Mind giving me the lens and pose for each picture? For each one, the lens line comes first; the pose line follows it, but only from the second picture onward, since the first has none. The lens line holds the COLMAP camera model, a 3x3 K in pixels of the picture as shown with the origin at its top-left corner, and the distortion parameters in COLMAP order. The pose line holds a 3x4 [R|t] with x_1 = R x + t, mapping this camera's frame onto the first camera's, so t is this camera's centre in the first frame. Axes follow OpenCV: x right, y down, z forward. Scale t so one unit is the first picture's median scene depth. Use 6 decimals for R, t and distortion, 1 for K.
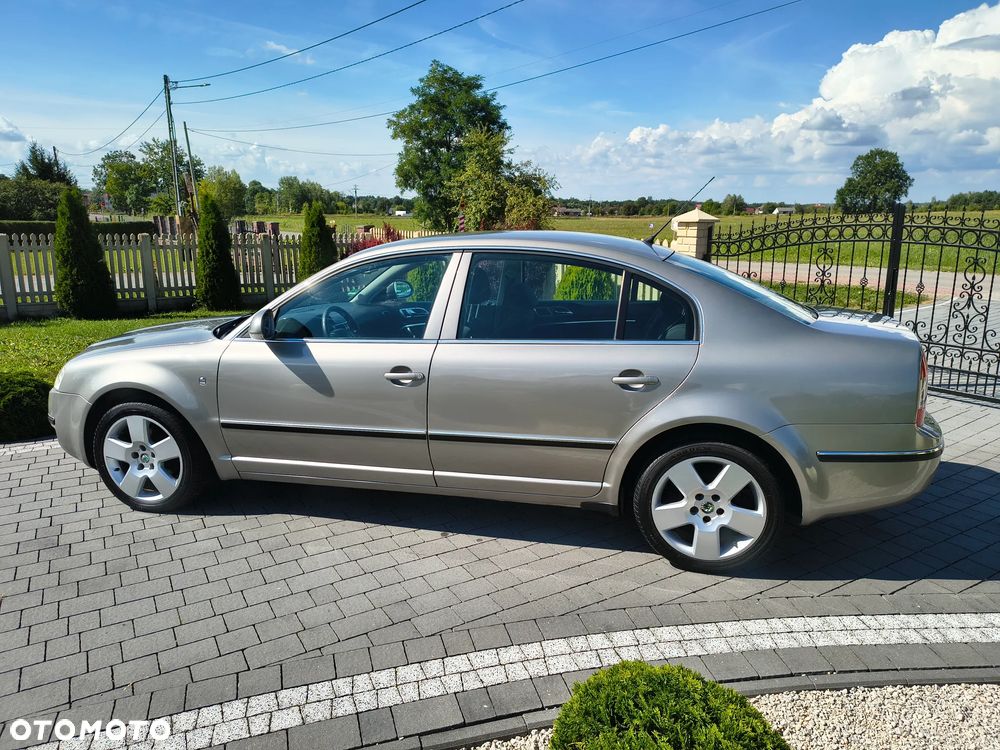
lens RADIAL K [[680.5, 0, 499.7], [0, 680.5, 368.8], [0, 0, 1]] dist [0.046413, -0.044445]
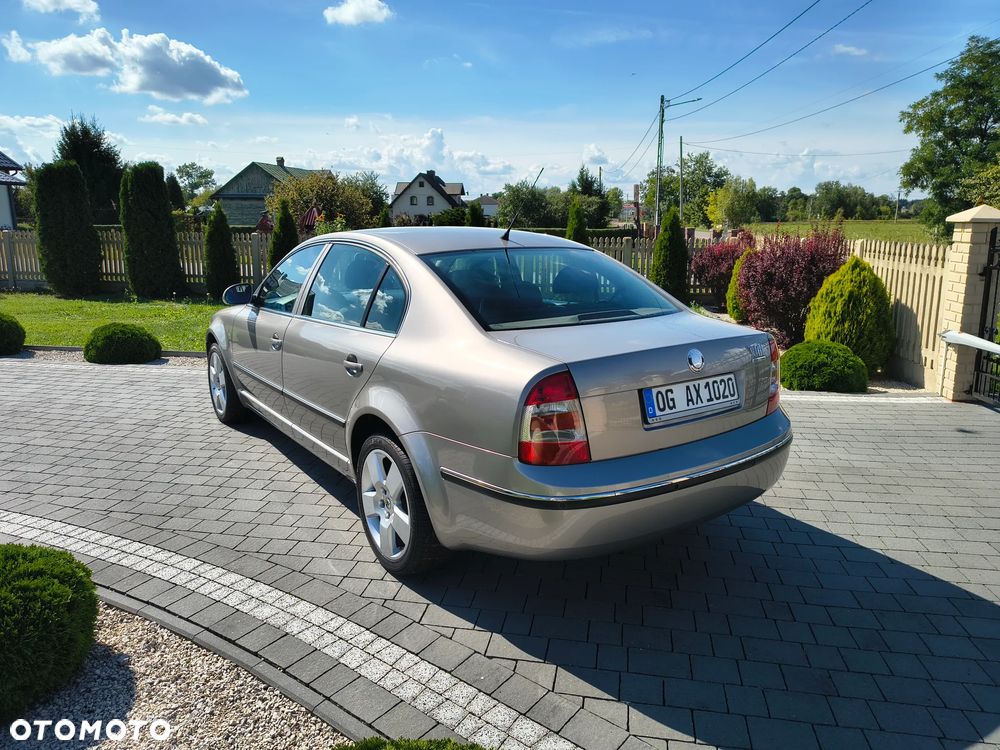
lens RADIAL K [[680.5, 0, 498.2], [0, 680.5, 354.4], [0, 0, 1]] dist [0.046413, -0.044445]
pose [[0.748553, 0.120886, -0.651962, 0.917649], [-0.140667, 0.989812, 0.022022, -0.047584], [0.647982, 0.075225, 0.757932, 0.300319]]
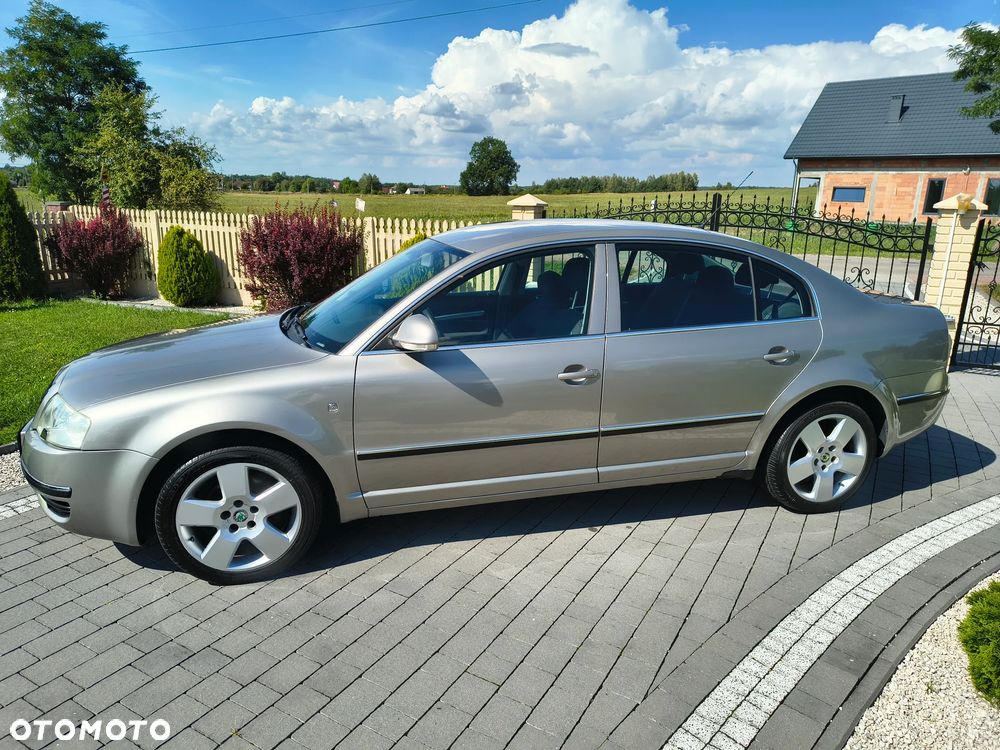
lens RADIAL K [[680.5, 0, 493.8], [0, 680.5, 376.4], [0, 0, 1]] dist [0.046413, -0.044445]
pose [[0.880853, -0.108278, 0.460840, -0.645851], [0.088966, 0.994008, 0.063500, -0.055142], [-0.464955, -0.014936, 0.885208, 0.192401]]
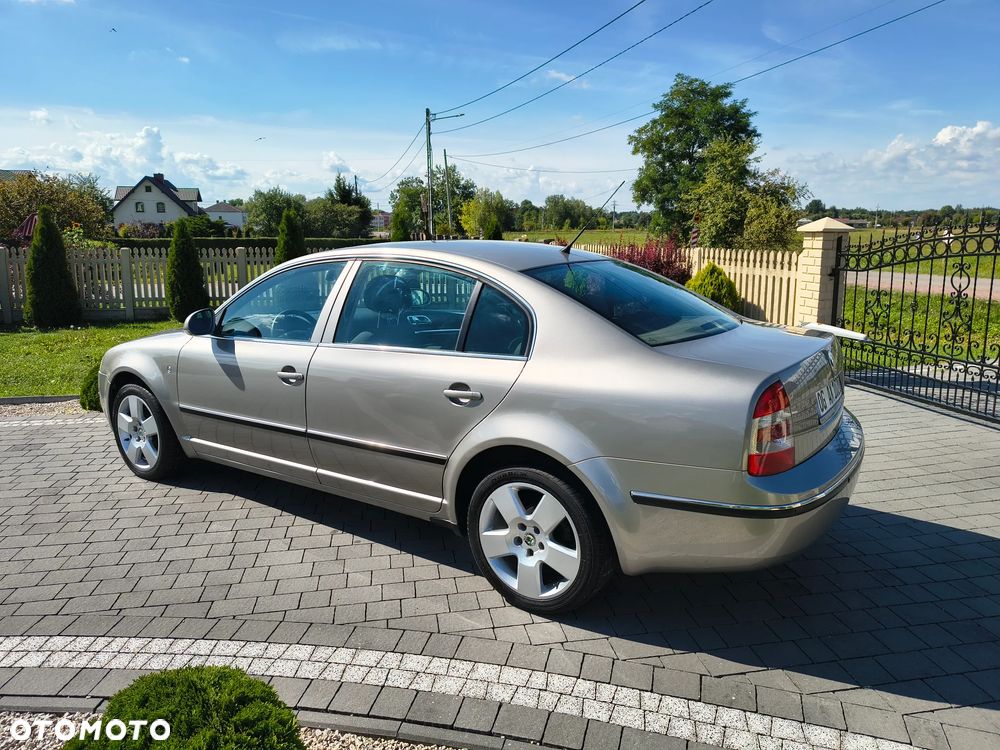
lens RADIAL K [[680.5, 0, 504.1], [0, 680.5, 360.4], [0, 0, 1]] dist [0.046413, -0.044445]
pose [[0.935356, 0.057348, -0.349029, 0.508923], [-0.068721, 0.997430, -0.020281, -0.013041], [0.346969, 0.042955, 0.936892, 0.108986]]
